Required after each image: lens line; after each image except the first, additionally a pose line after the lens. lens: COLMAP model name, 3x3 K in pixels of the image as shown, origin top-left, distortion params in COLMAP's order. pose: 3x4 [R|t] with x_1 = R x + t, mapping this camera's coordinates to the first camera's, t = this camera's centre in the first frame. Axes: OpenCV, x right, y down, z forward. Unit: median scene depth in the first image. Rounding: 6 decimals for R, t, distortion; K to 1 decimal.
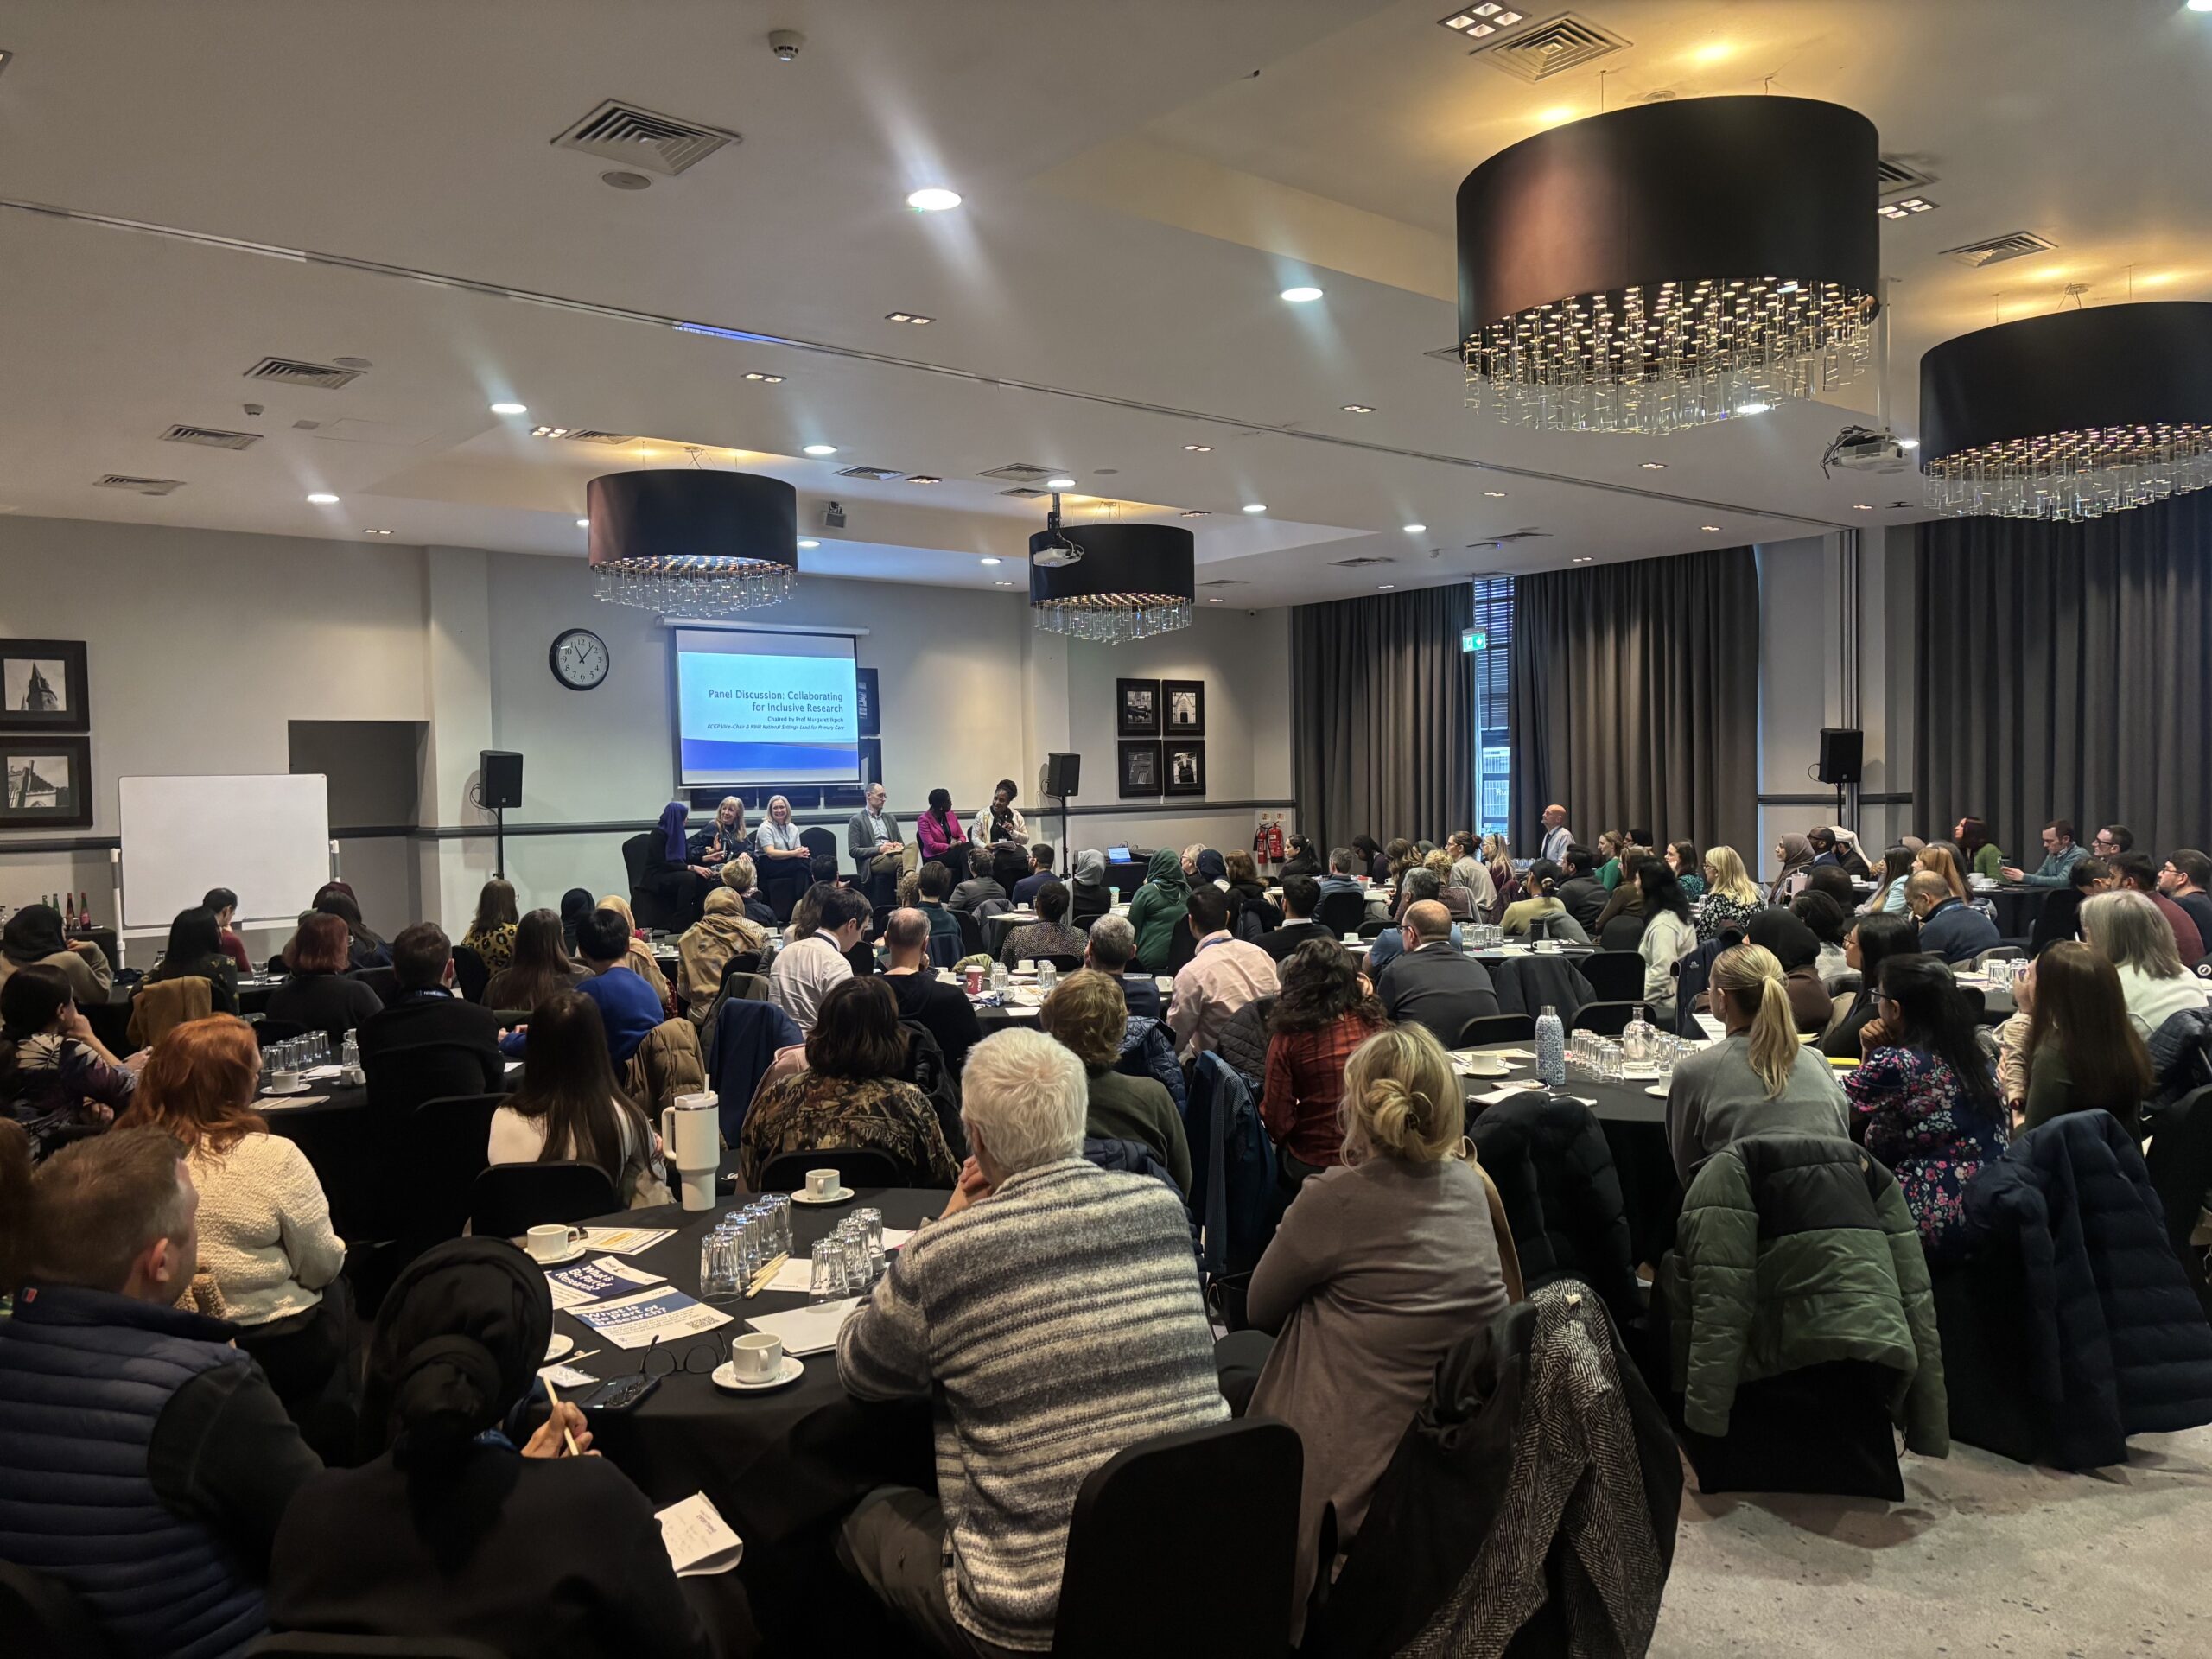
lens RADIAL K [[1667.2, 0, 1106.0], [0, 1667.2, 829.5], [0, 0, 1]] dist [0.047783, -0.041073]
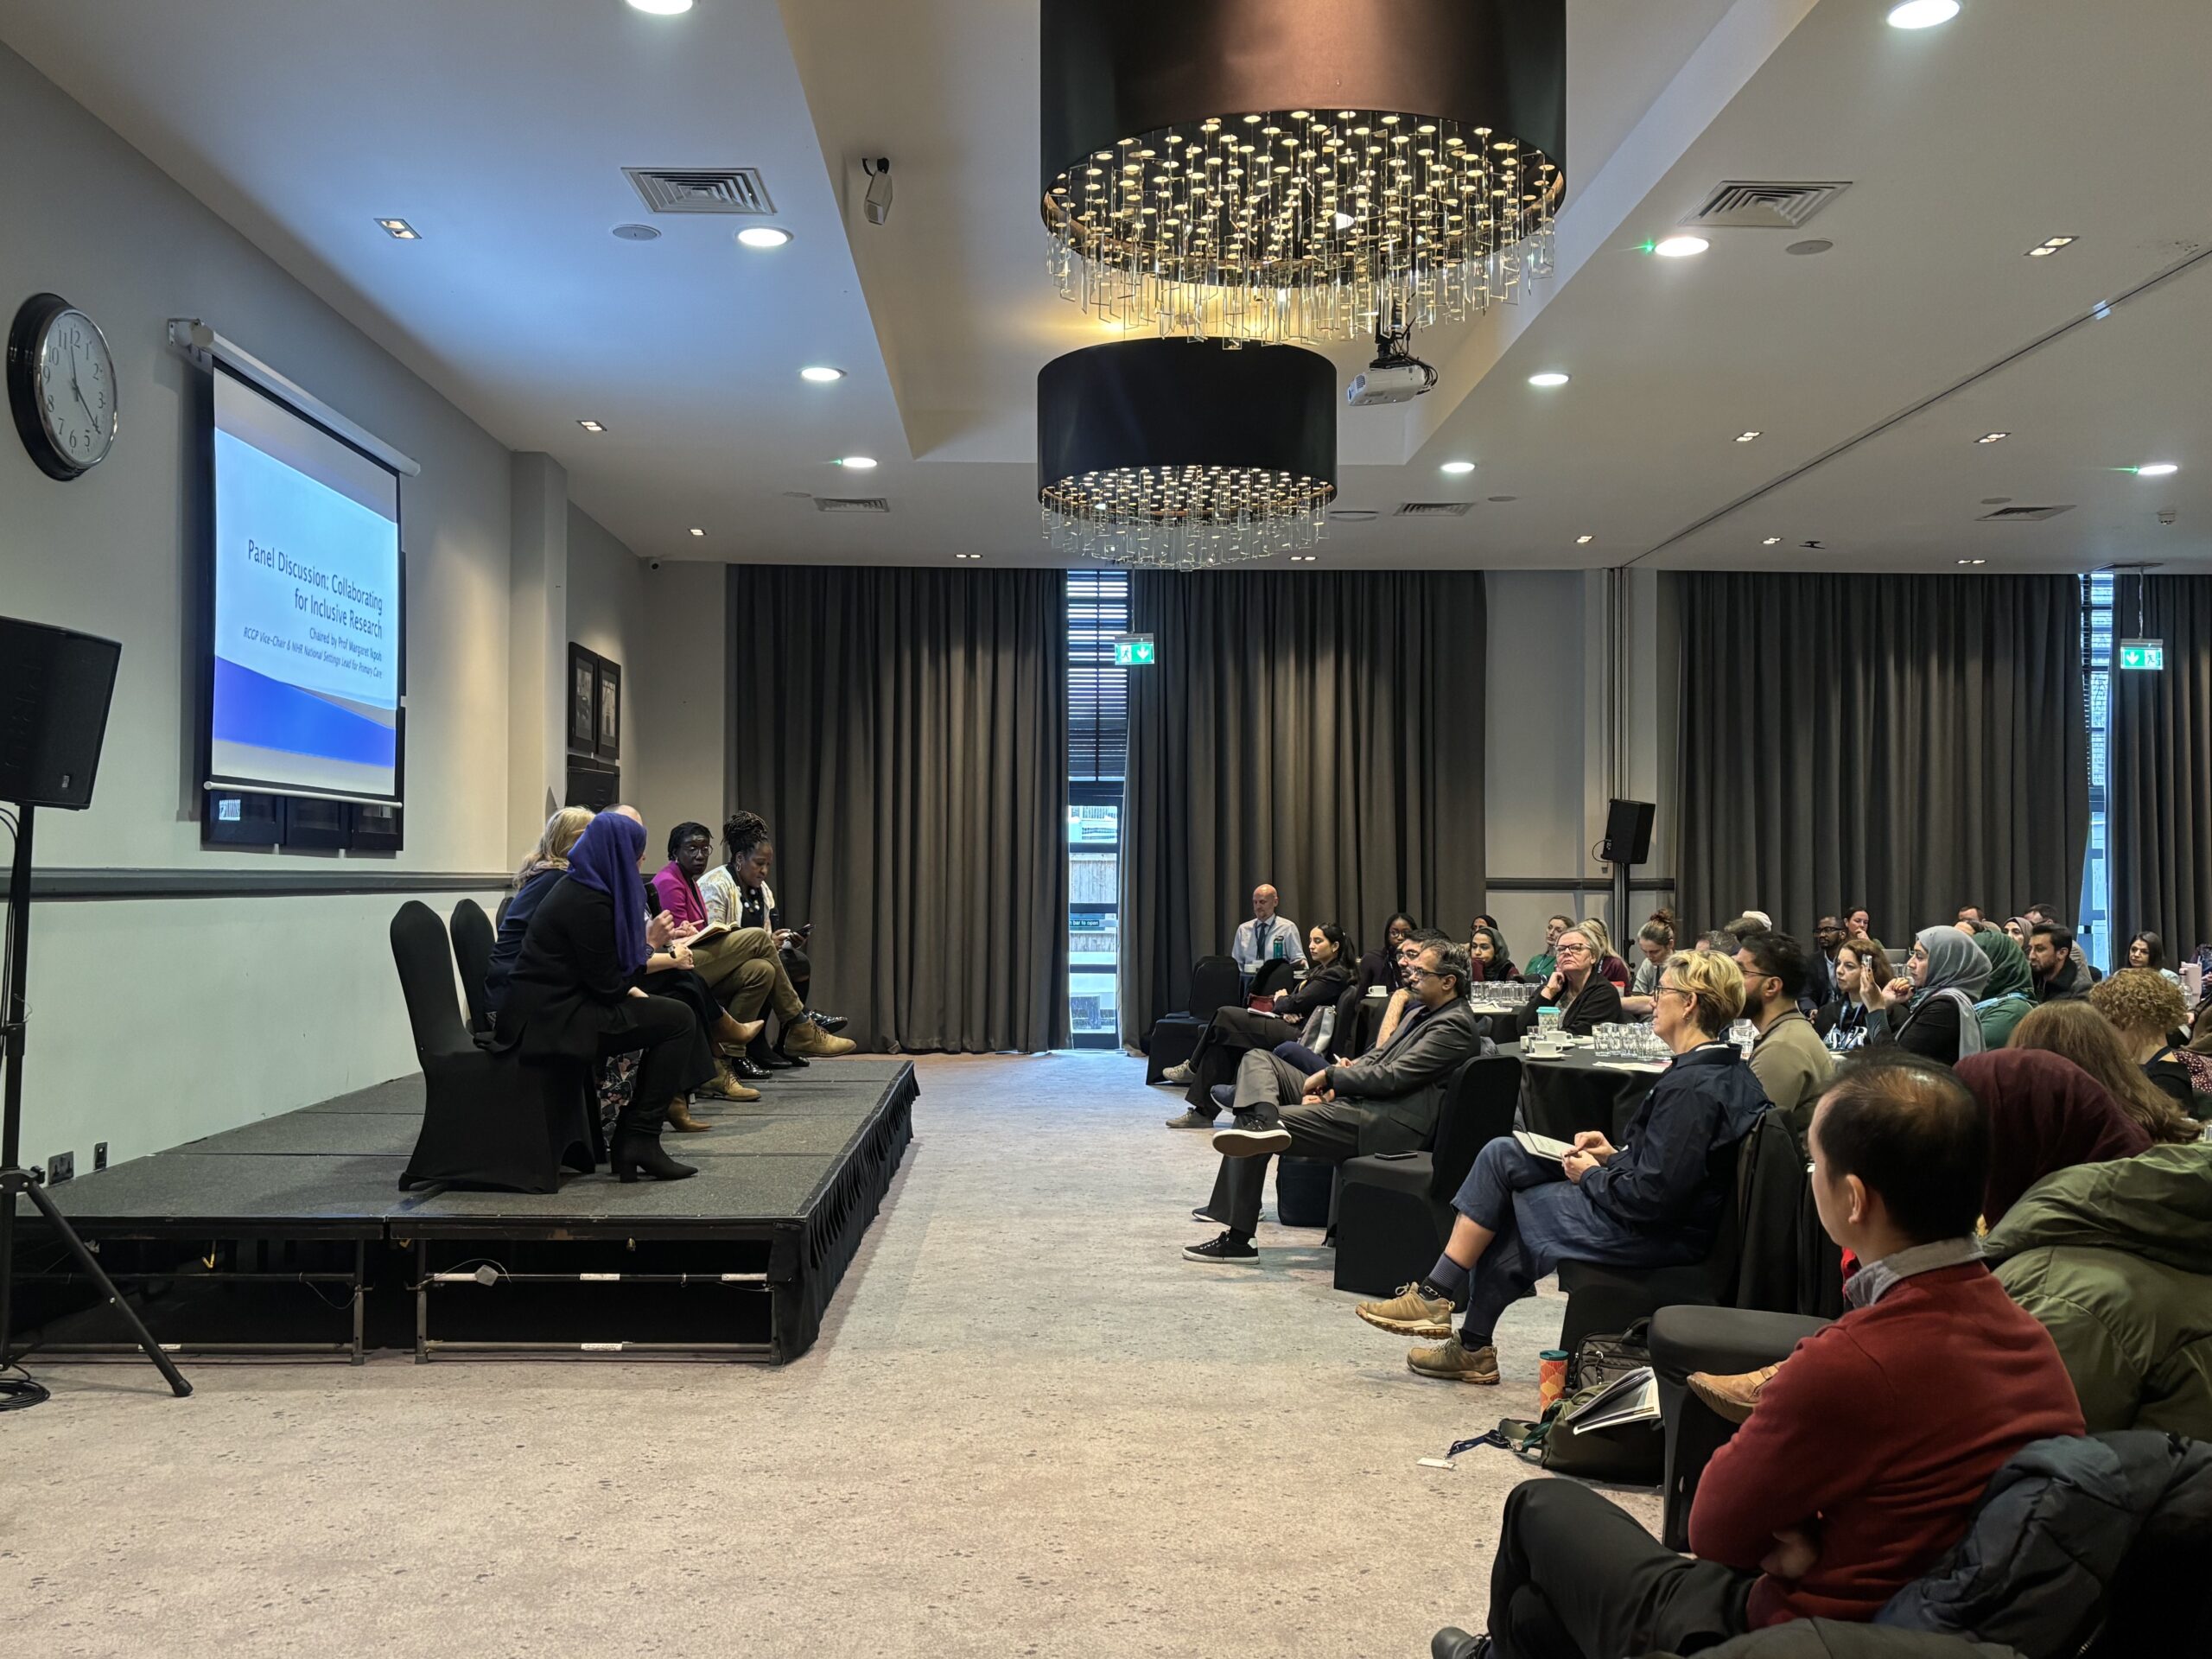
lens RADIAL K [[1953.1, 0, 1106.0], [0, 1953.1, 829.5], [0, 0, 1]] dist [0.083691, -0.184492]
pose [[0.632421, 0.043807, 0.773386, -0.449346], [-0.000200, 0.998409, -0.056390, 0.009498], [-0.774625, 0.035508, 0.631423, 0.530713]]
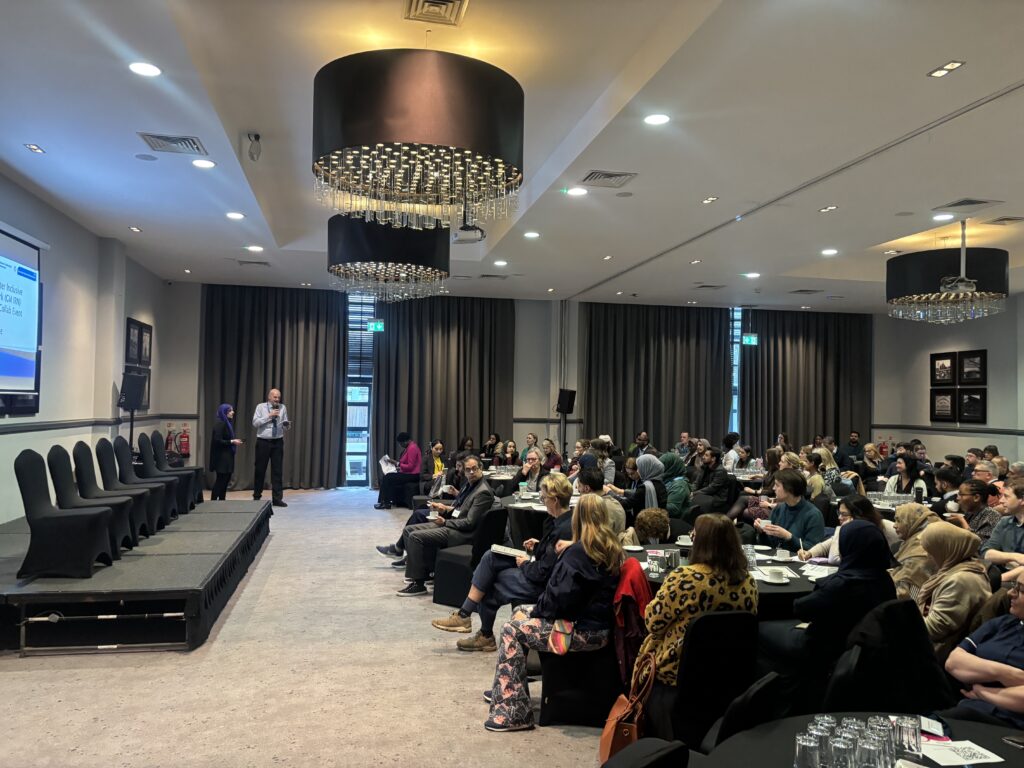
lens RADIAL K [[771.8, 0, 512.0], [0, 771.8, 384.0], [0, 0, 1]] dist [0.047783, -0.041073]
pose [[0.485839, 0.056084, 0.872247, -0.439443], [-0.006574, 0.998146, -0.060517, -0.004607], [-0.874024, 0.023667, 0.485307, 0.522431]]
